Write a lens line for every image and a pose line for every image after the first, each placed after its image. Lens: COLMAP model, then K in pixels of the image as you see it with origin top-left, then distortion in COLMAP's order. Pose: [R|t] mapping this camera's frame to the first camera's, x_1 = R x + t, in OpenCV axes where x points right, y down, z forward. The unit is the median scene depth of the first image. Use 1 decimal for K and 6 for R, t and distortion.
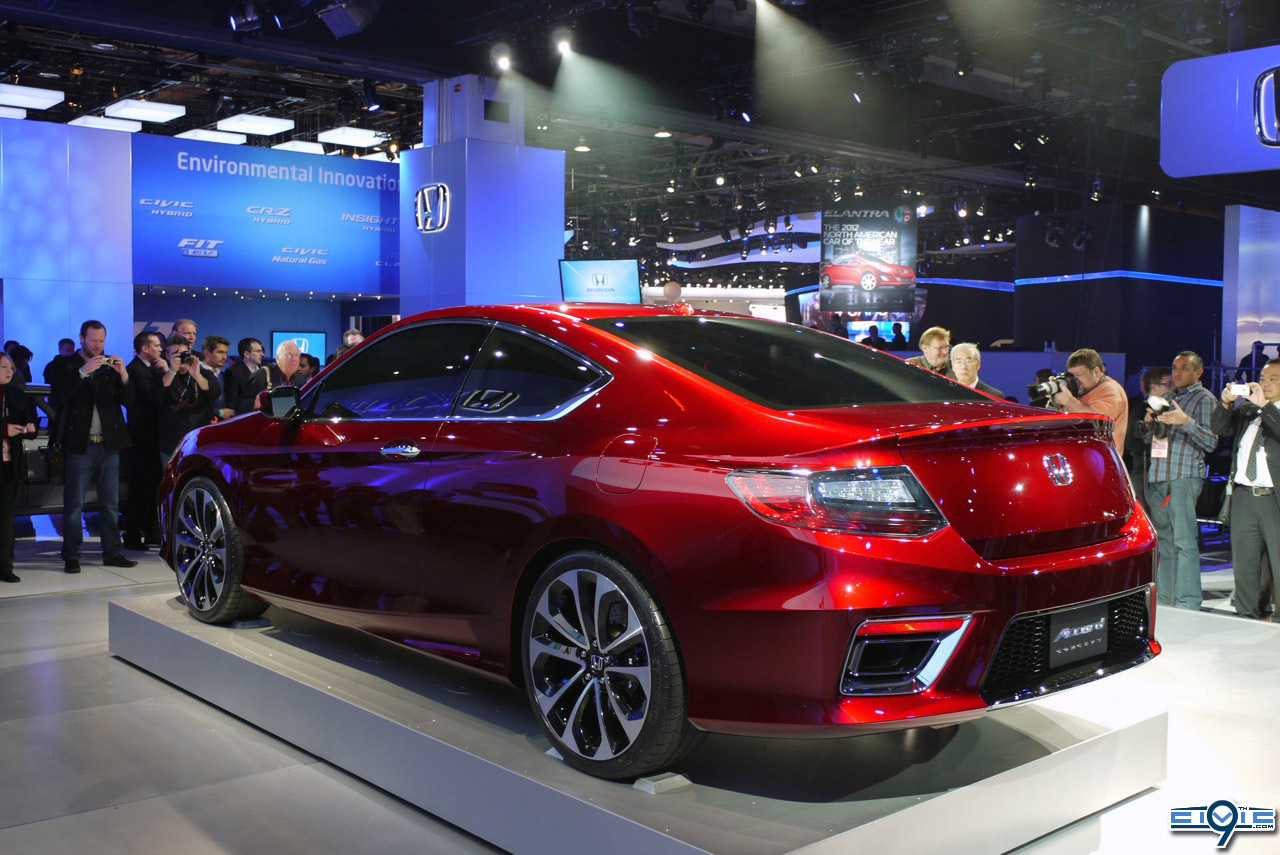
lens RADIAL K [[1273.6, 0, 640.0], [0, 1273.6, 427.5], [0, 0, 1]] dist [-0.013479, -0.010690]
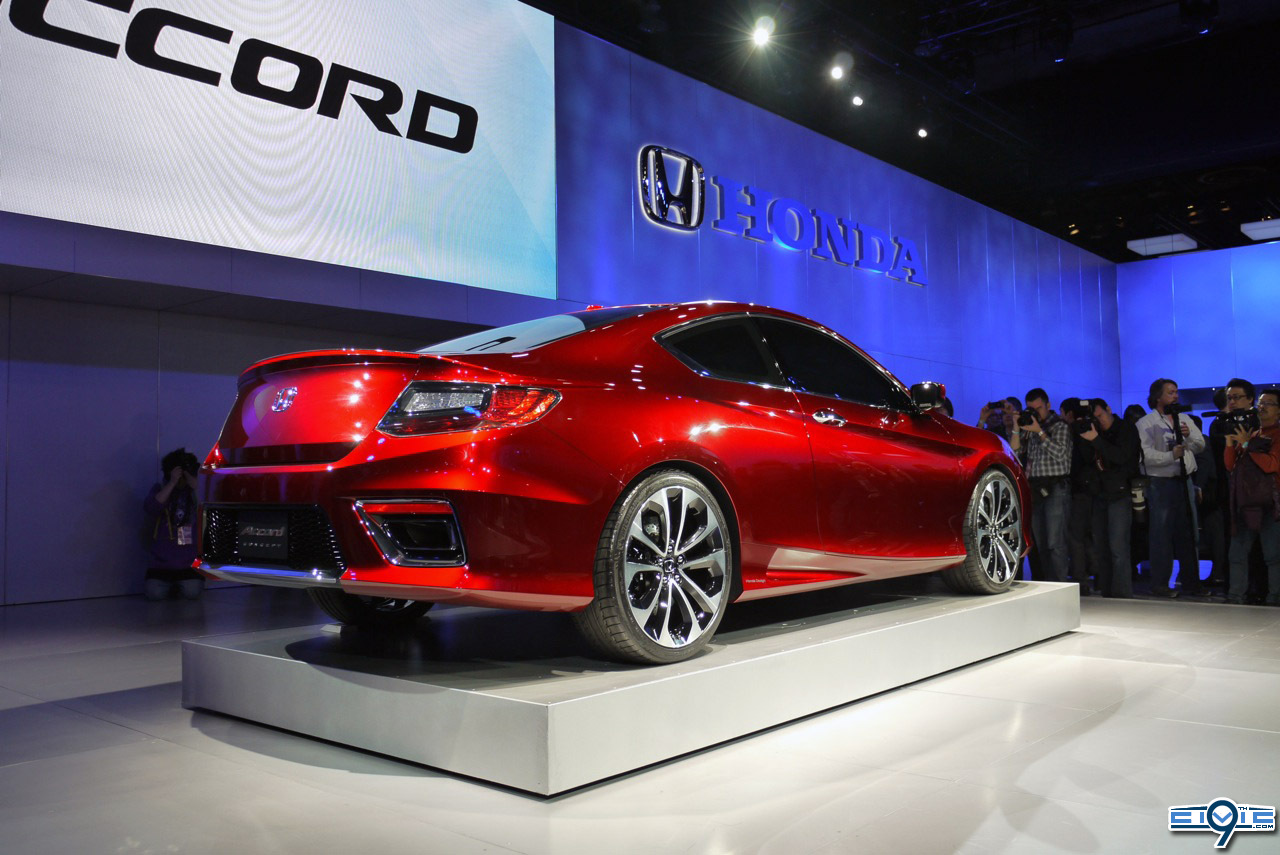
lens RADIAL K [[1092.7, 0, 640.0], [0, 1092.7, 427.5], [0, 0, 1]] dist [-0.041420, 0.000860]
pose [[0.127825, -0.062899, -0.989800, 1.288959], [-0.047371, 0.996461, -0.069439, 0.106200], [0.990665, 0.055764, 0.124393, 1.114115]]
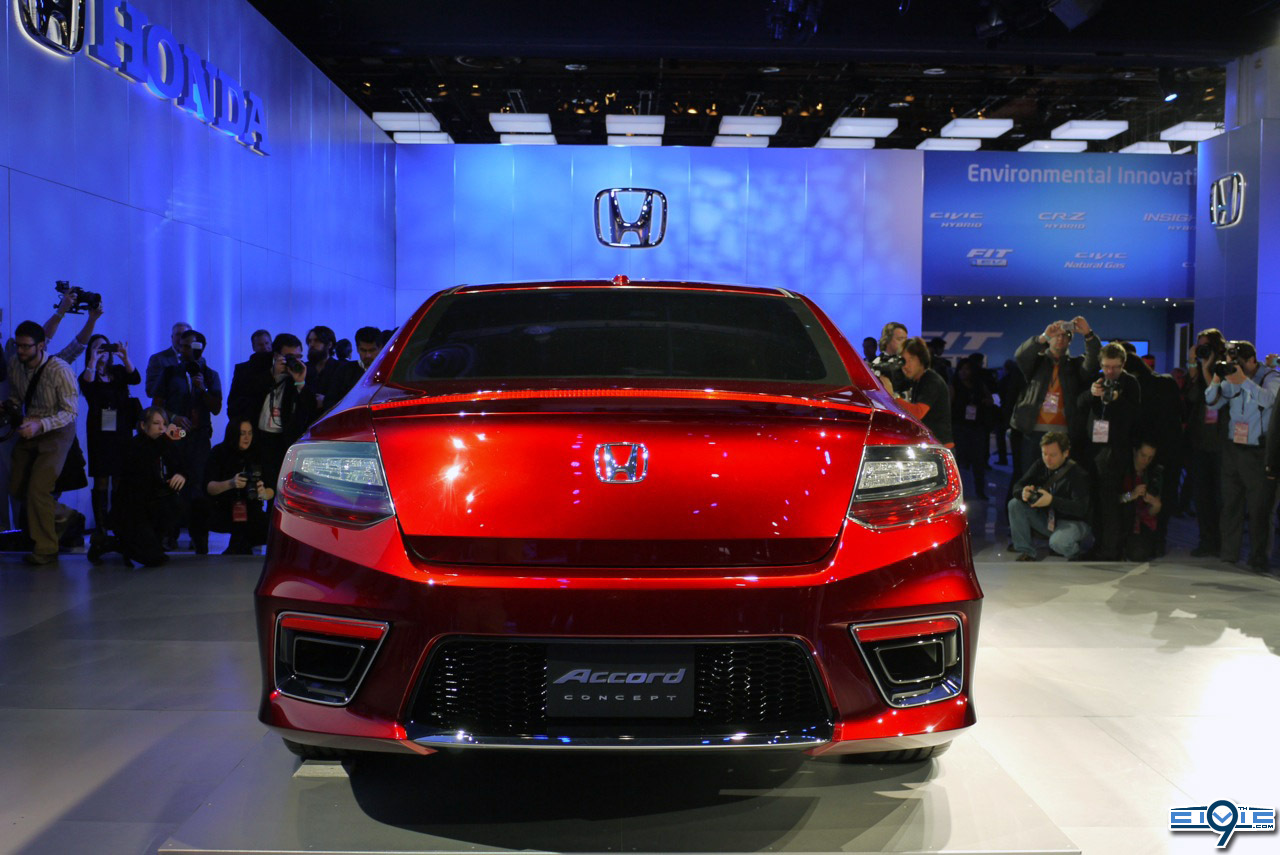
lens RADIAL K [[1273.6, 0, 640.0], [0, 1273.6, 427.5], [0, 0, 1]] dist [-0.013479, -0.010690]
pose [[0.779115, 0.032493, -0.626039, 0.750863], [-0.038495, 0.999251, 0.003955, 0.008132], [0.625698, 0.021018, 0.779782, 0.381603]]
